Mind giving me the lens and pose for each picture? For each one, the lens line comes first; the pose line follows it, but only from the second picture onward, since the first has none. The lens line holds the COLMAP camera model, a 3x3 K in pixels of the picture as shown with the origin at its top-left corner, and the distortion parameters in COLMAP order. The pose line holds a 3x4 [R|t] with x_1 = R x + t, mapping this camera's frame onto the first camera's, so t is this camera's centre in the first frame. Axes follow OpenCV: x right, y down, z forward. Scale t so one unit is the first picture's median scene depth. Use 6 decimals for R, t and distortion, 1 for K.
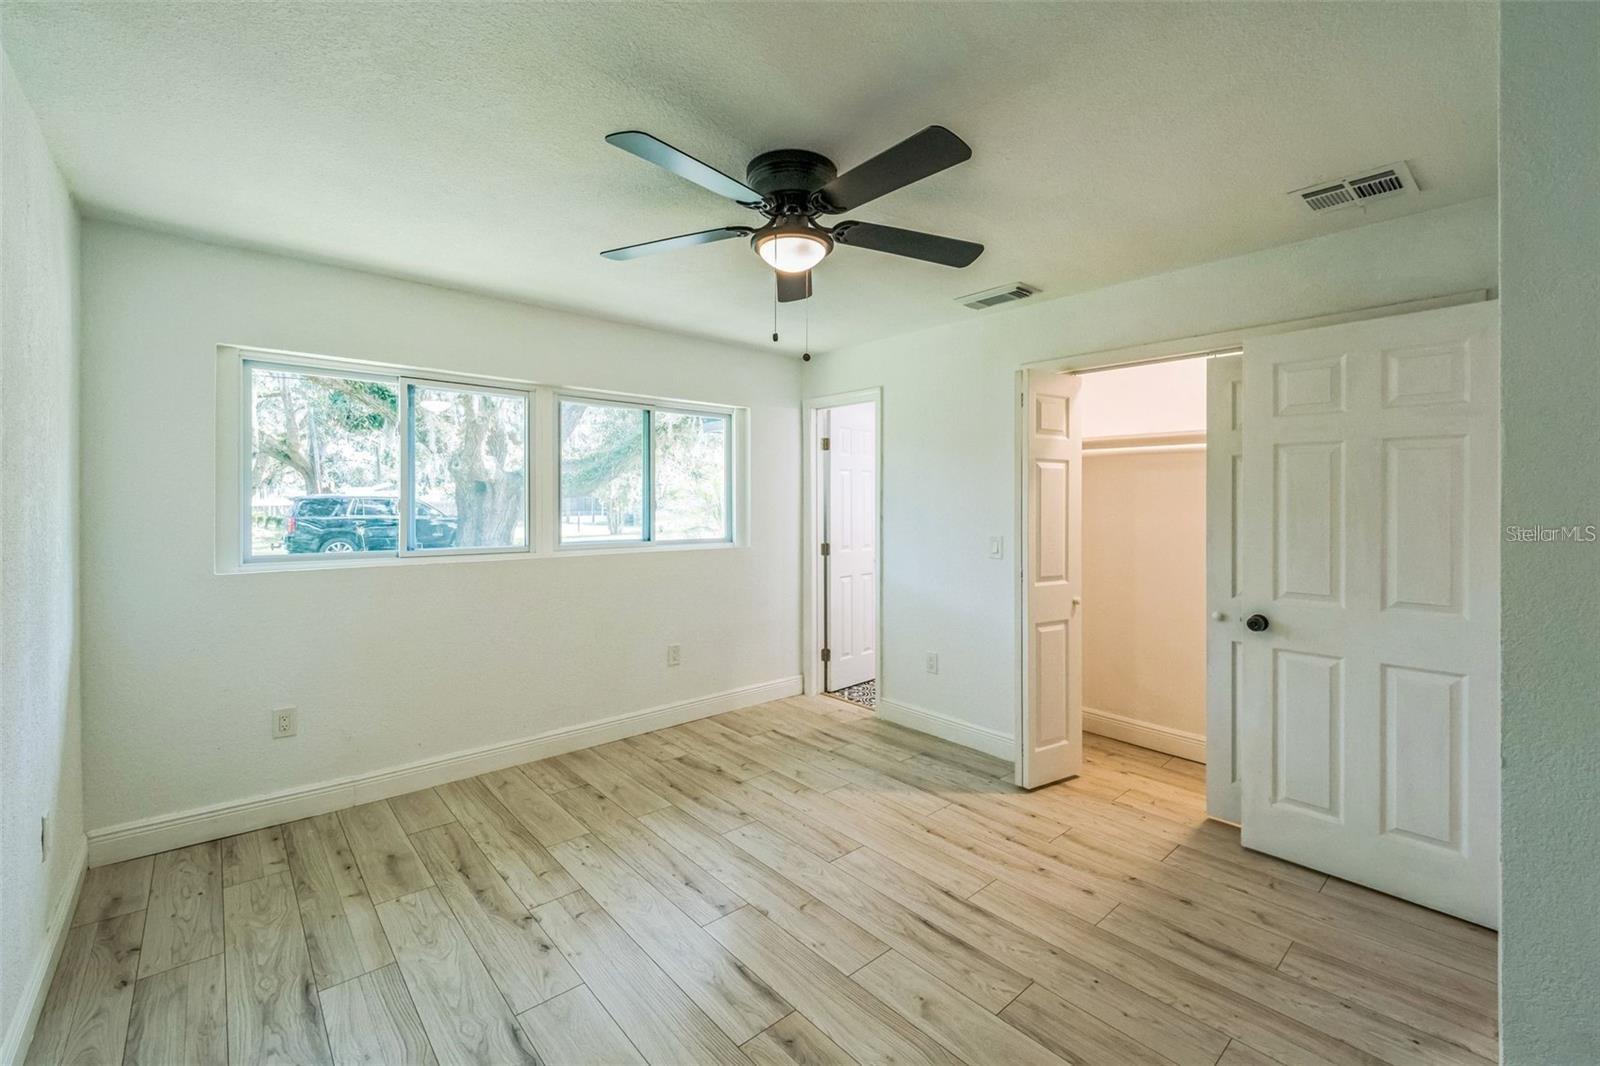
lens RADIAL K [[670.0, 0, 805.9], [0, 670.0, 524.7], [0, 0, 1]] dist [-0.001510, -0.003350]
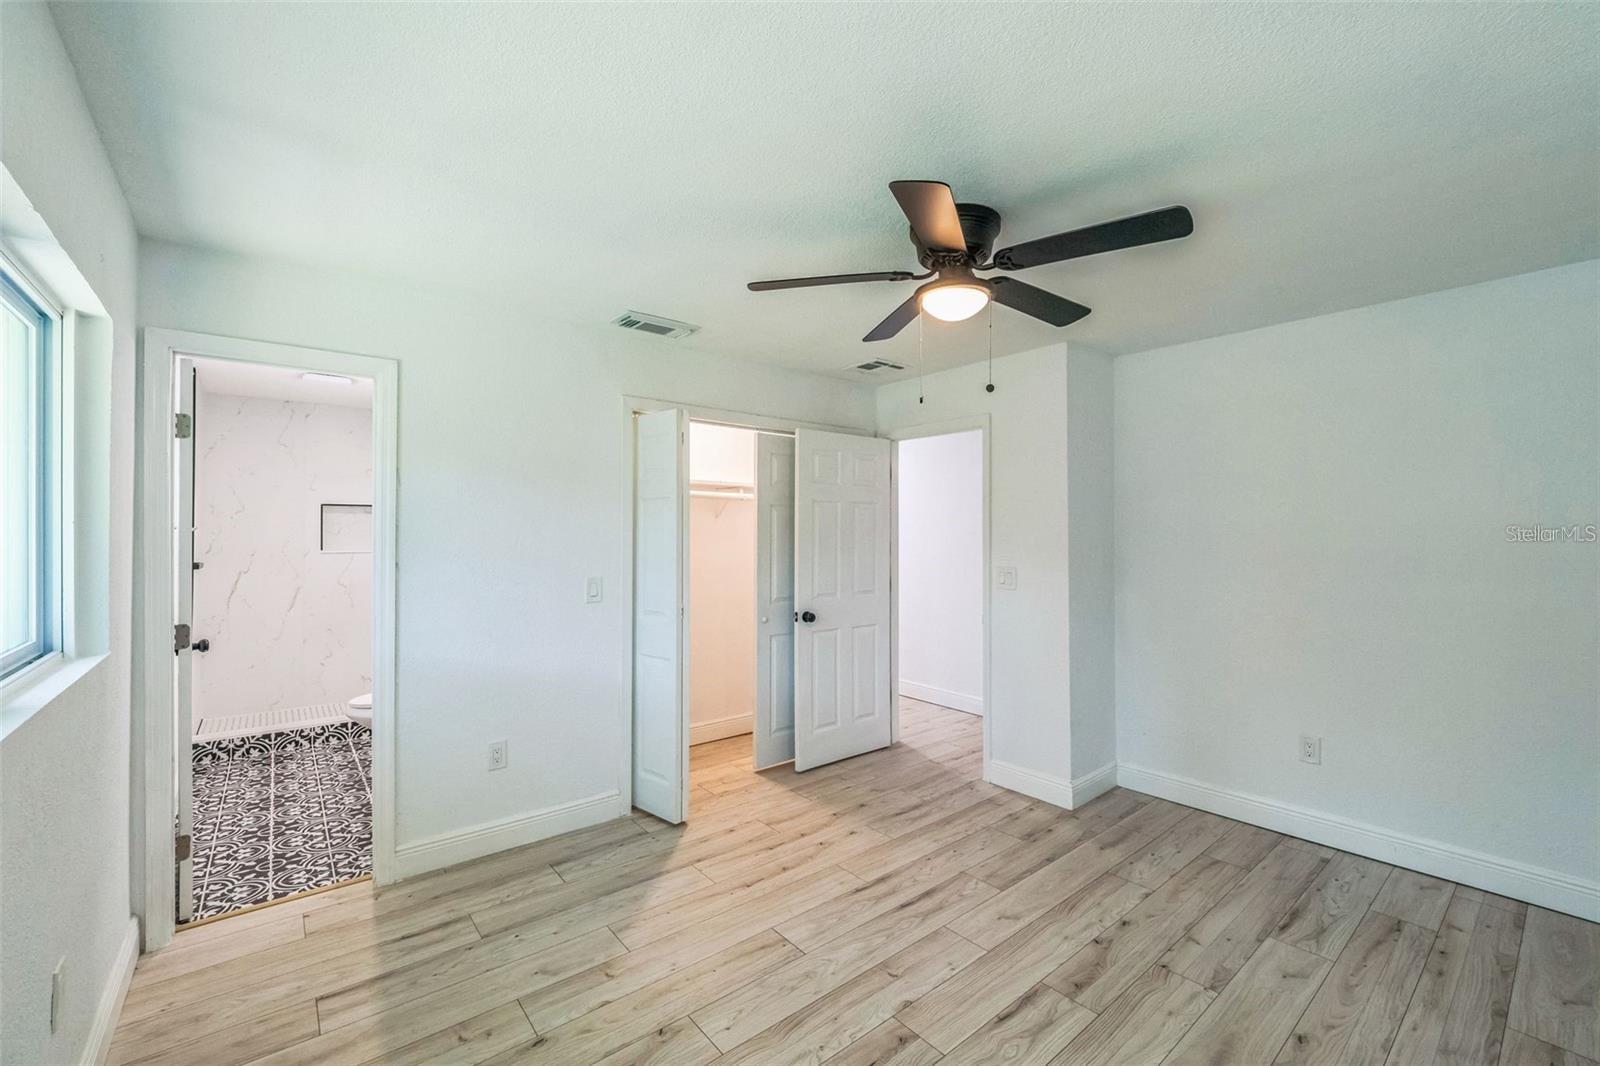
lens RADIAL K [[670.0, 0, 811.2], [0, 670.0, 533.0], [0, 0, 1]] dist [-0.001510, -0.003350]
pose [[0.028265, -0.004601, 0.999590, -0.738572], [0.033364, 0.999437, 0.003656, -0.043422], [-0.999044, 0.033247, 0.028403, 0.836740]]
